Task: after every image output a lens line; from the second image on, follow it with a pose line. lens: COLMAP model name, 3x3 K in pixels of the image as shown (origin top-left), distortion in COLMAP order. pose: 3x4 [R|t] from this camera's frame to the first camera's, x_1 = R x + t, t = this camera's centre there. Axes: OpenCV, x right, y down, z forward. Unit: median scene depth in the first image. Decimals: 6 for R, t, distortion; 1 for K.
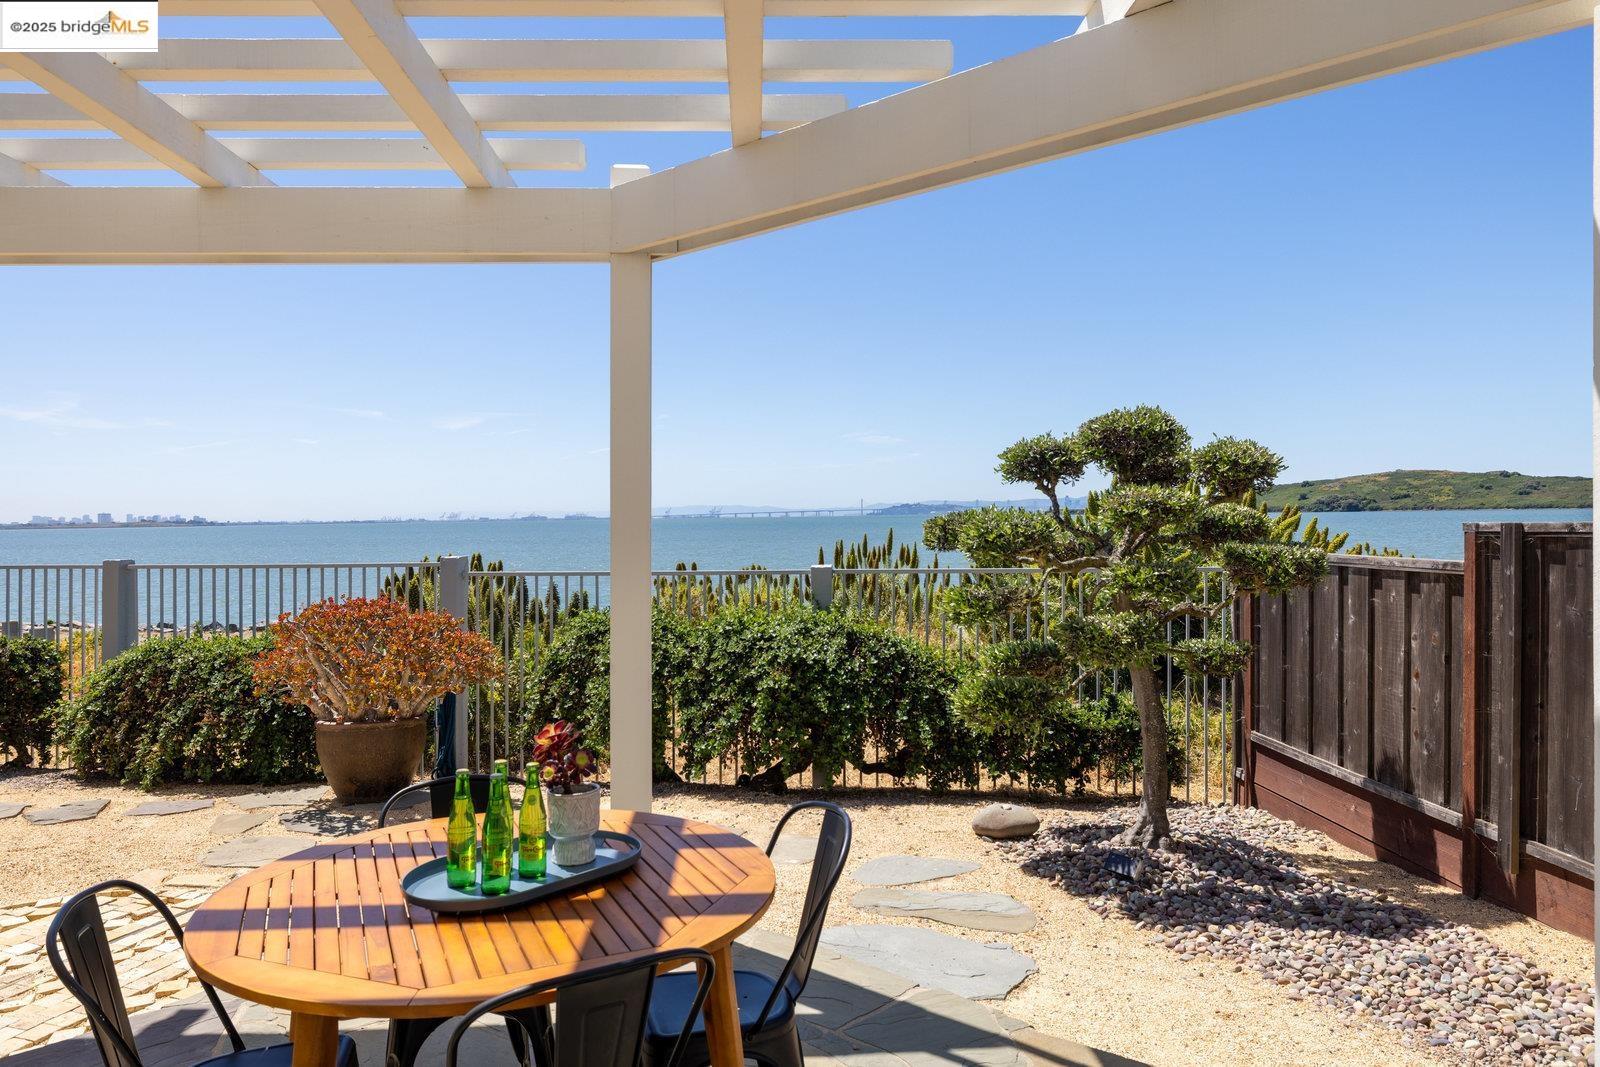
lens RADIAL K [[1060.5, 0, 767.7], [0, 1060.5, 527.0], [0, 0, 1]] dist [-0.000976, 0.000300]
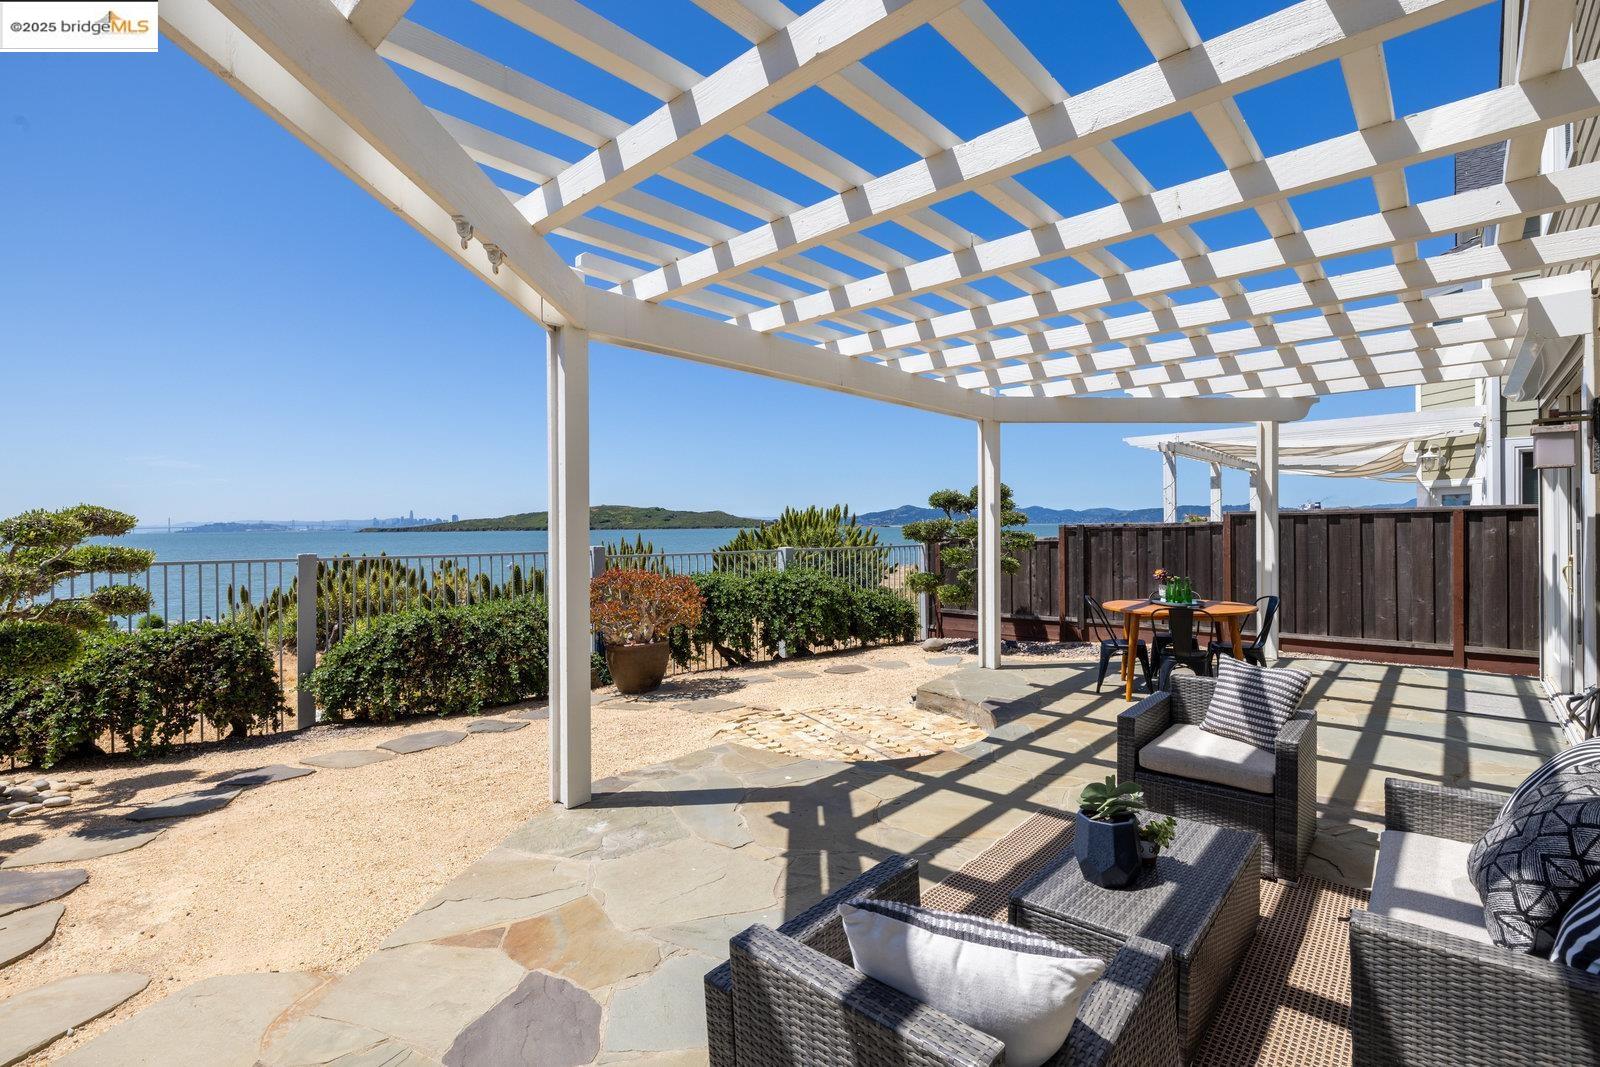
lens RADIAL K [[733.3, 0, 800.0], [0, 733.3, 533.5], [0, 0, 1]] dist [-0.001438, -0.000014]
pose [[0.694310, -0.000288, 0.719676, -1.013326], [0.007439, 0.999949, -0.006776, 0.021304], [-0.719638, 0.010058, 0.694277, 0.022515]]
